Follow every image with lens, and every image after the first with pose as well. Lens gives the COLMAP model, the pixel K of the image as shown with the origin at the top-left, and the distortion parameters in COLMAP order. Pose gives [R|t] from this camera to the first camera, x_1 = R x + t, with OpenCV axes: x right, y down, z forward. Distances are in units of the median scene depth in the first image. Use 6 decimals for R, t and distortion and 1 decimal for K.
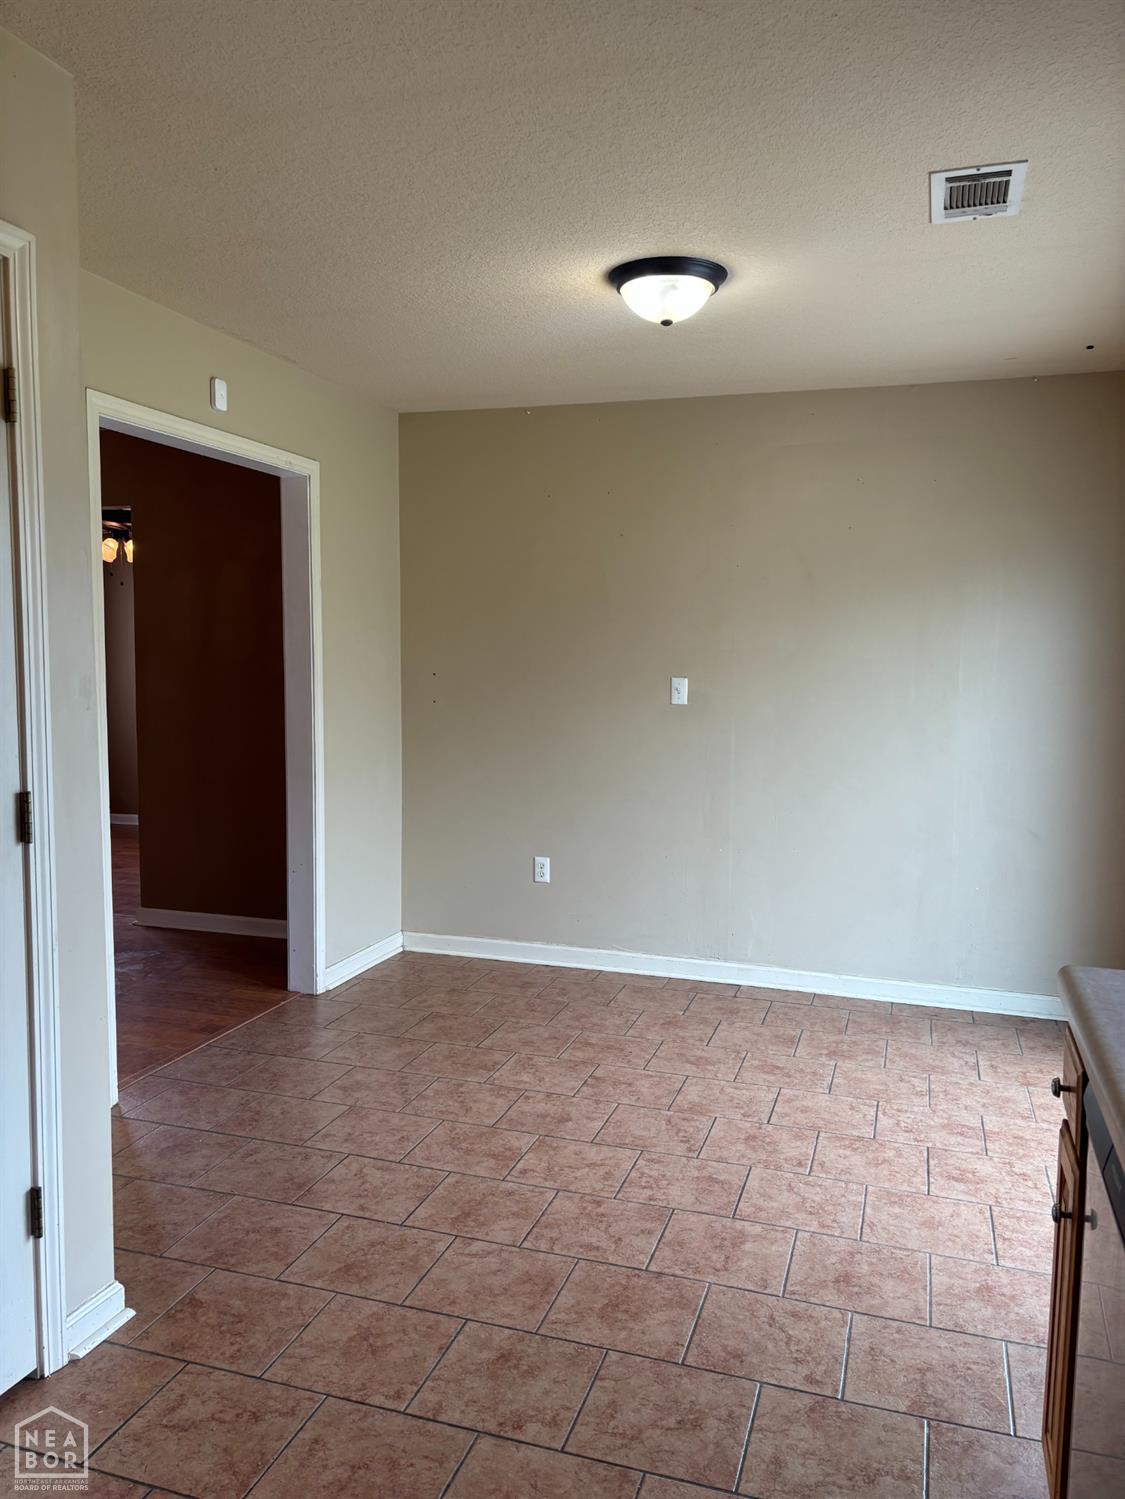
lens RADIAL K [[1131.9, 0, 555.7], [0, 1131.9, 752.2], [0, 0, 1]] dist [0.032902, -0.031054]
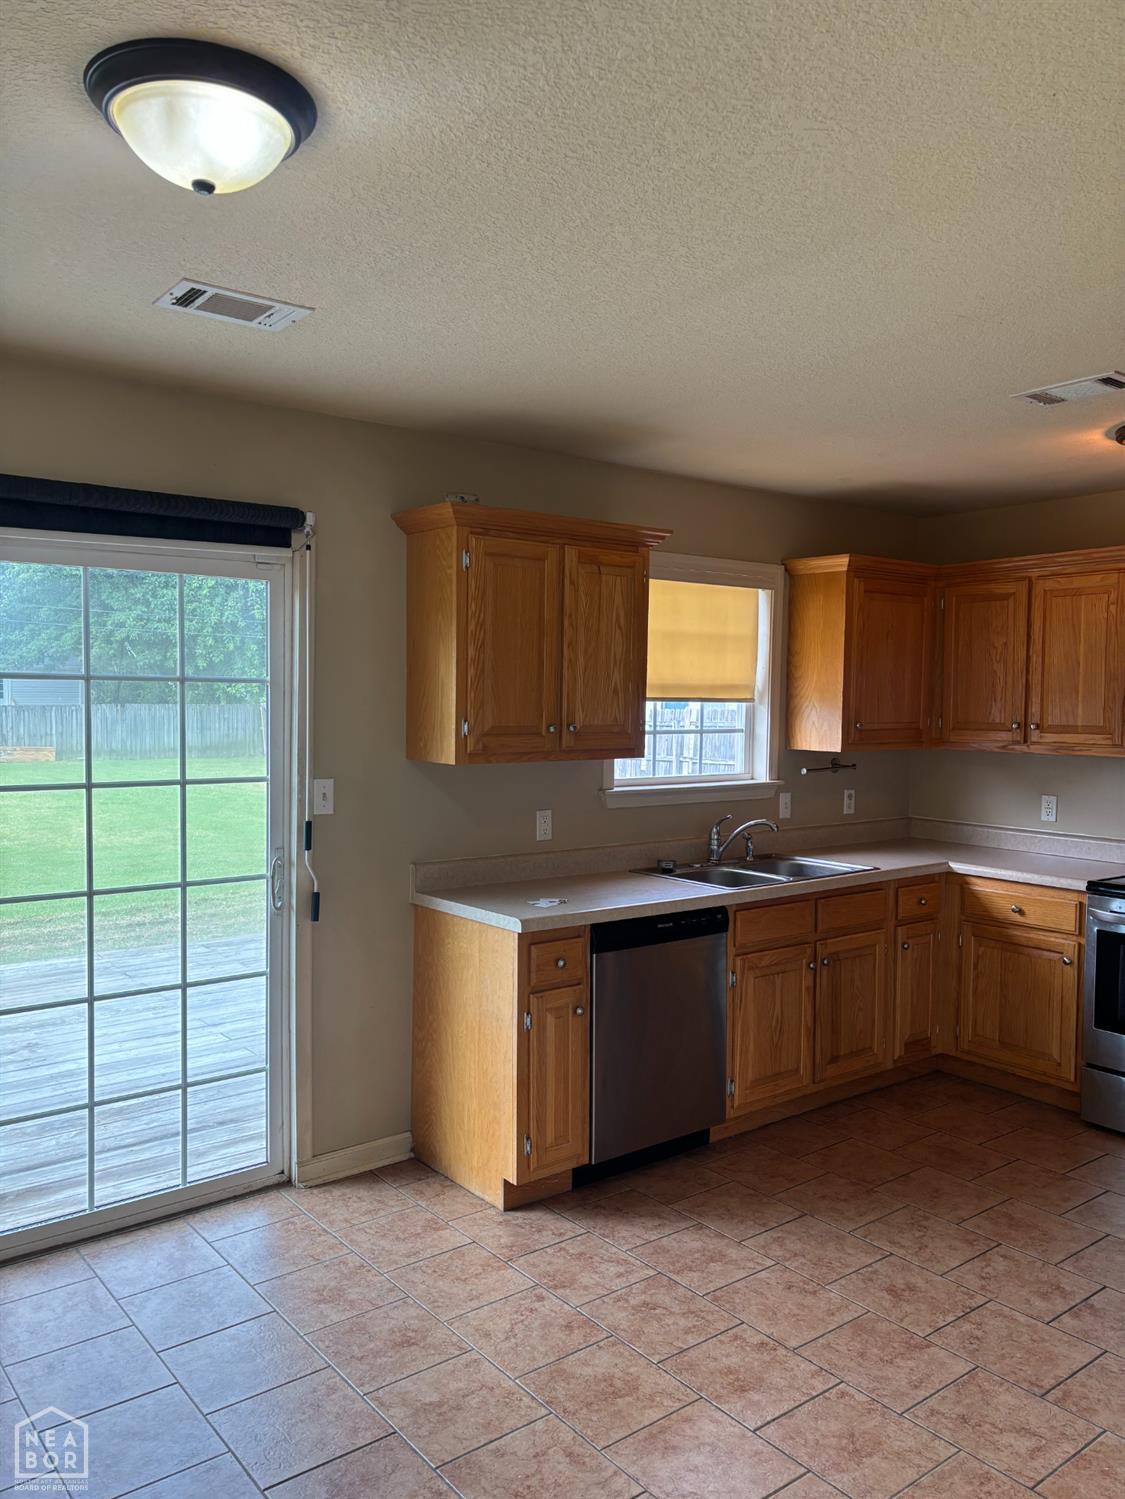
lens RADIAL K [[1131.9, 0, 555.4], [0, 1131.9, 748.2], [0, 0, 1]] dist [0.032902, -0.031054]
pose [[-0.830553, -0.047966, 0.554870, -0.494584], [0.026401, 0.991774, 0.125253, -0.258317], [-0.556313, 0.118678, -0.822454, 1.968830]]
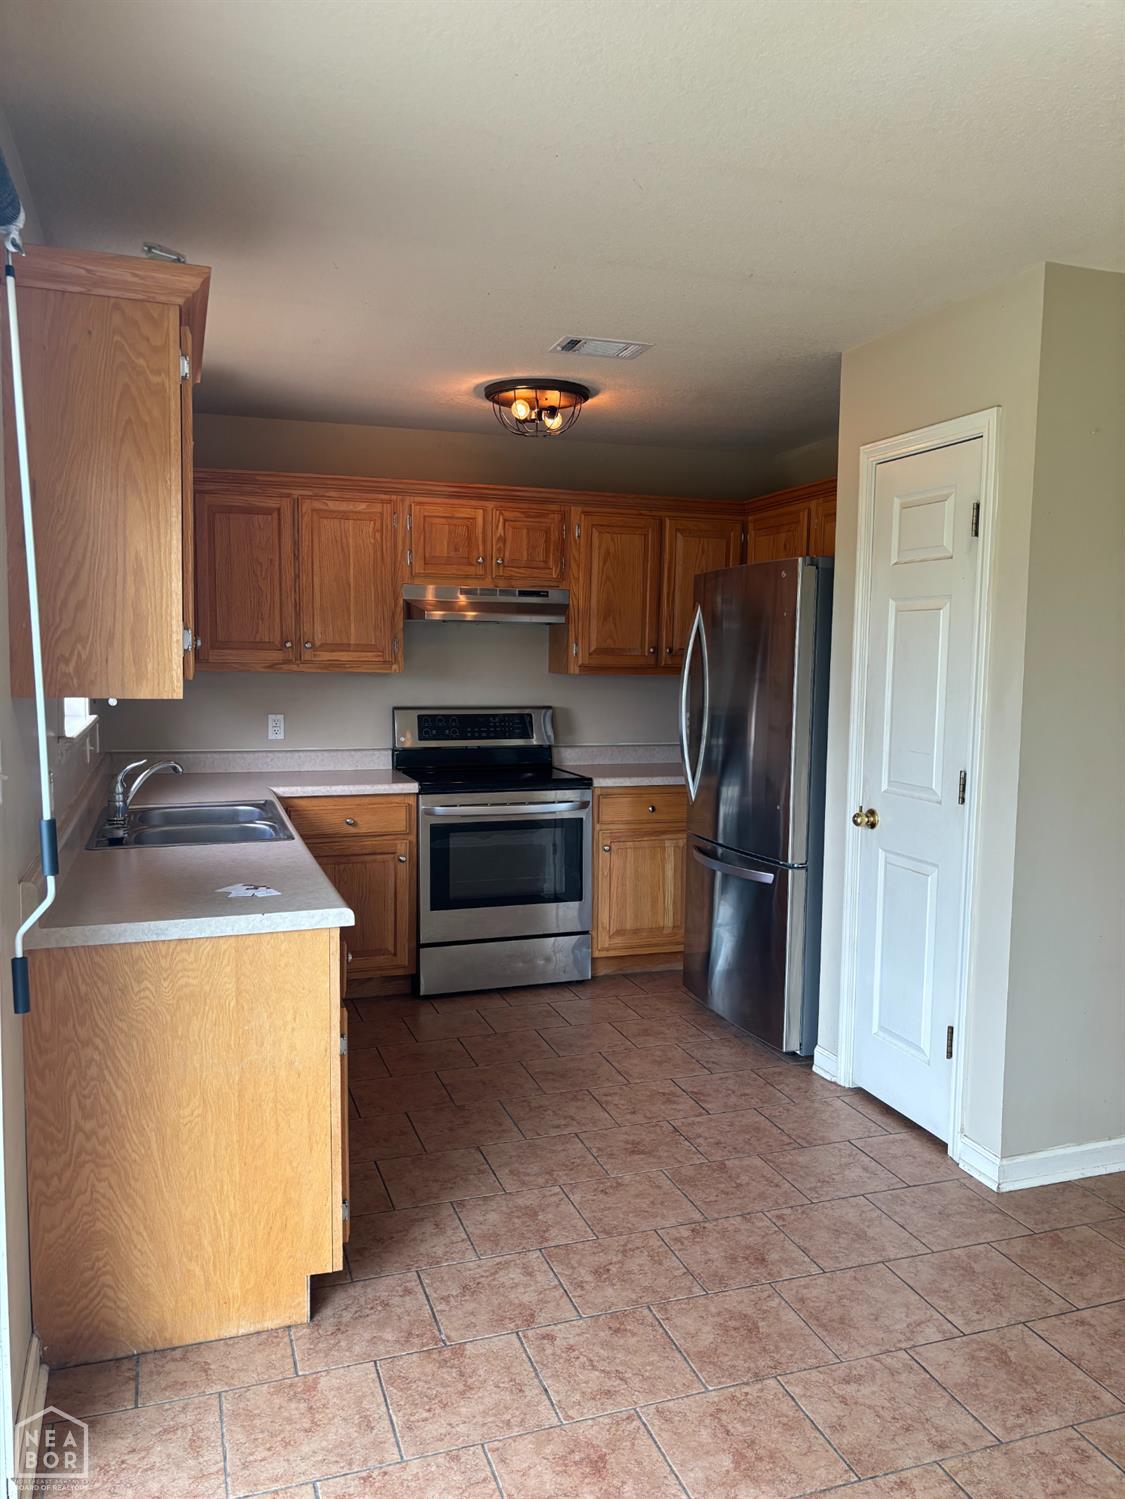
lens RADIAL K [[1131.9, 0, 558.2], [0, 1131.9, 753.0], [0, 0, 1]] dist [0.032902, -0.031054]
pose [[-0.799192, 0.031501, -0.600250, 0.836846], [-0.074330, 0.985781, 0.150698, -0.167858], [0.596463, 0.165053, -0.785487, 1.729755]]
